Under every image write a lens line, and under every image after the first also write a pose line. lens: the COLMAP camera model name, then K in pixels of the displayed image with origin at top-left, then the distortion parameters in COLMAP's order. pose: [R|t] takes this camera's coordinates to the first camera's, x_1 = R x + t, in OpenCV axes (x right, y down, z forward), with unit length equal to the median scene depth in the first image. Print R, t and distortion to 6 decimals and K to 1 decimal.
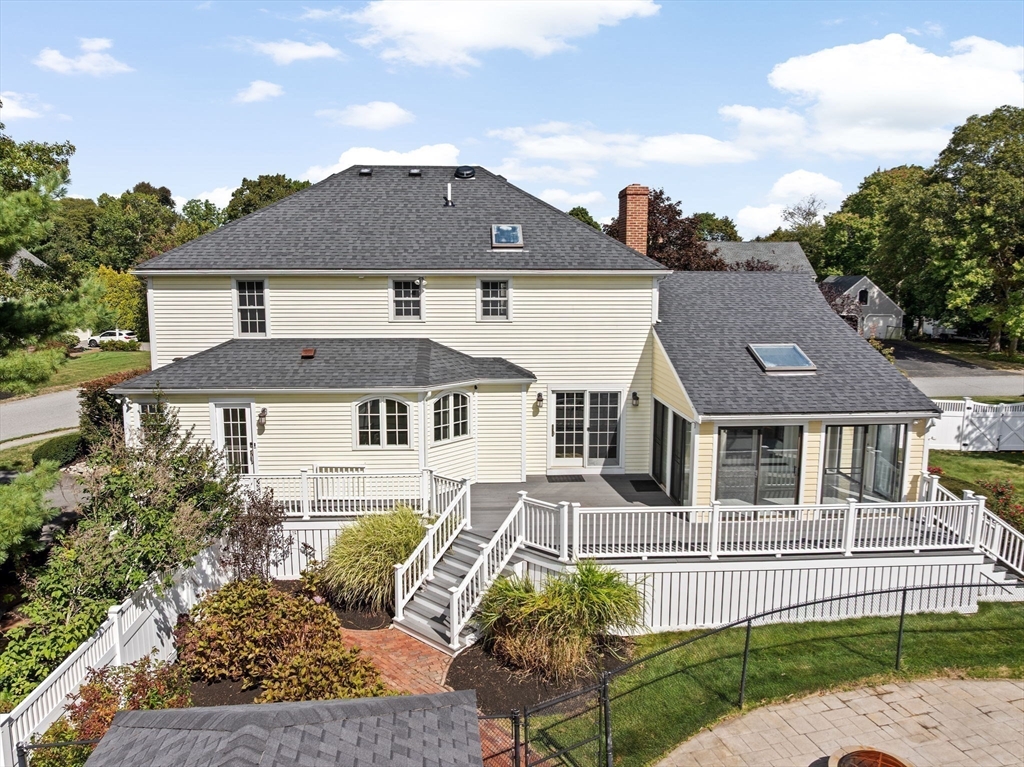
lens RADIAL K [[713.3, 0, 514.8], [0, 713.3, 383.9], [0, 0, 1]] dist [-0.027345, -0.007195]
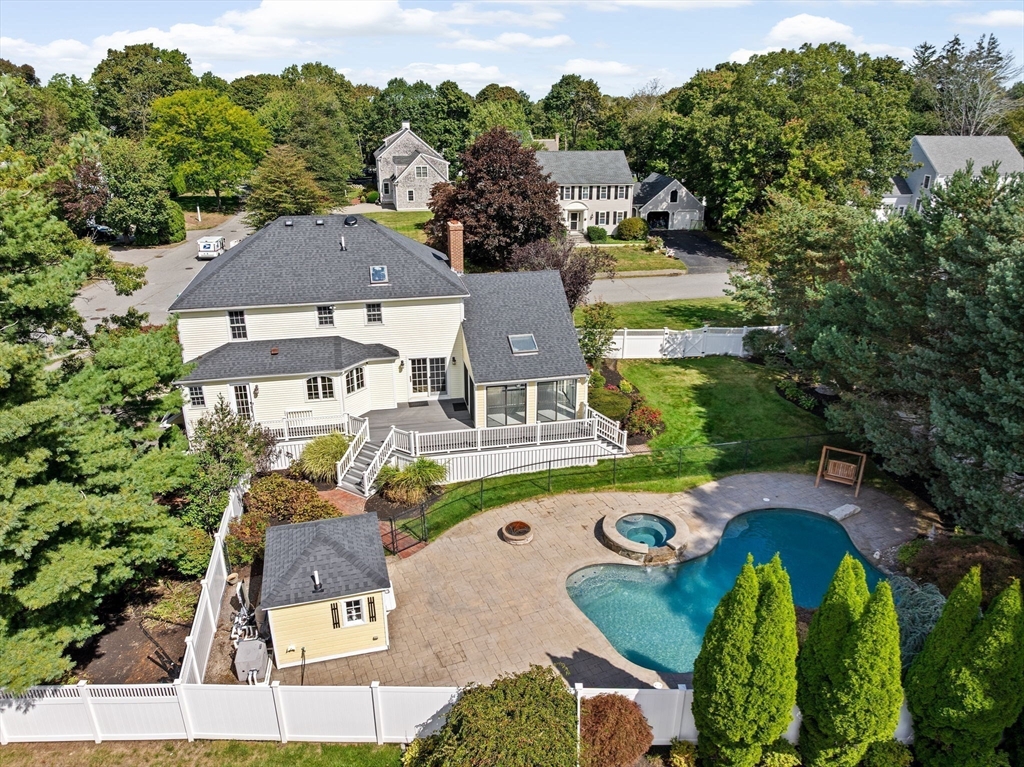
lens RADIAL K [[713.3, 0, 514.8], [0, 713.3, 383.9], [0, 0, 1]] dist [-0.027345, -0.007195]
pose [[0.987738, -0.055842, 0.145793, 0.053041], [0.020533, 0.972197, 0.233264, -0.370102], [-0.154766, -0.227410, 0.961422, -0.879279]]
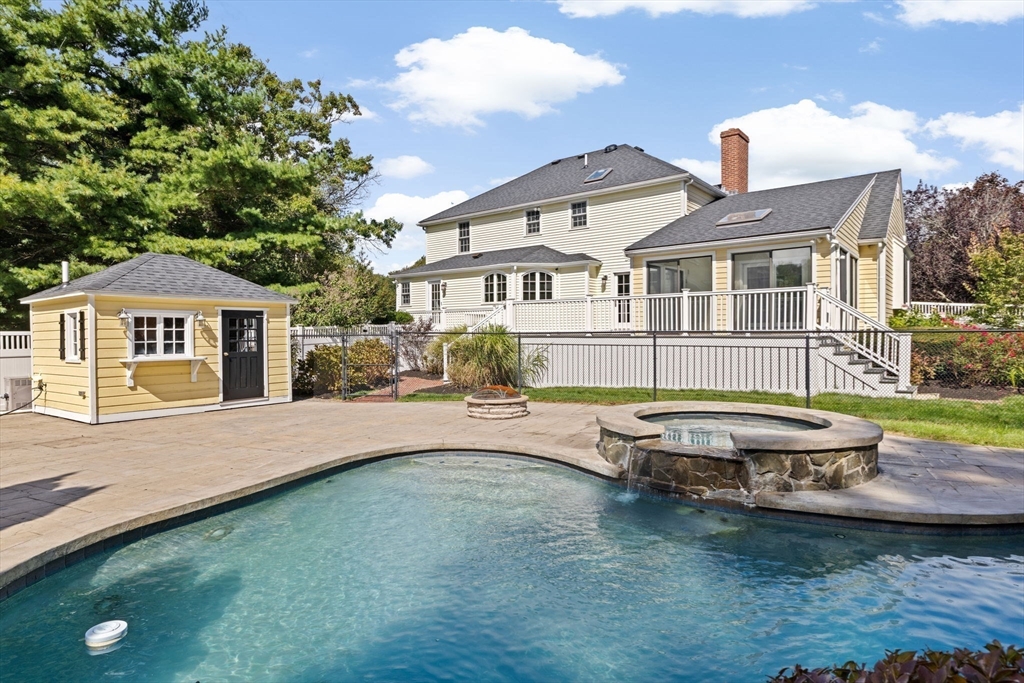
lens RADIAL K [[561.7, 0, 515.8], [0, 561.7, 339.8], [0, 0, 1]] dist [-0.001013, 0.000306]
pose [[0.747546, 0.001531, -0.664209, 0.679033], [-0.091918, 0.990614, -0.101168, 0.283852], [0.657820, 0.136681, 0.740670, 0.063923]]
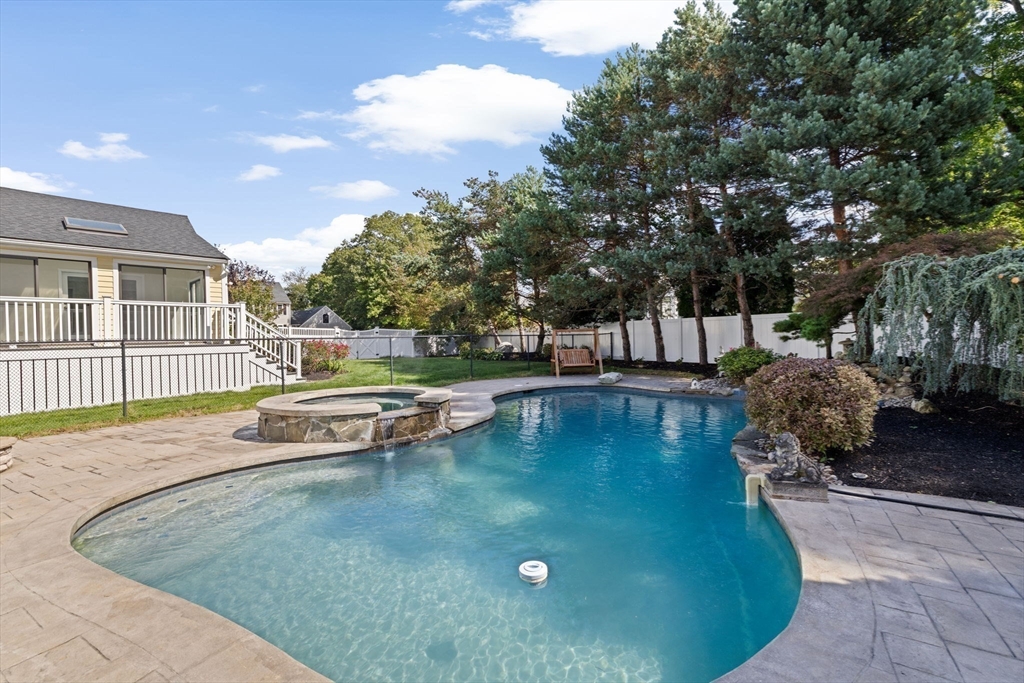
lens RADIAL K [[442.4, 0, 510.7], [0, 442.4, 336.9], [0, 0, 1]] dist [-0.001960, -0.000598]
pose [[0.713804, -0.018158, 0.700110, 0.329847], [0.128577, 0.986070, -0.105517, 0.292428], [-0.688442, 0.165337, 0.706195, 0.035722]]
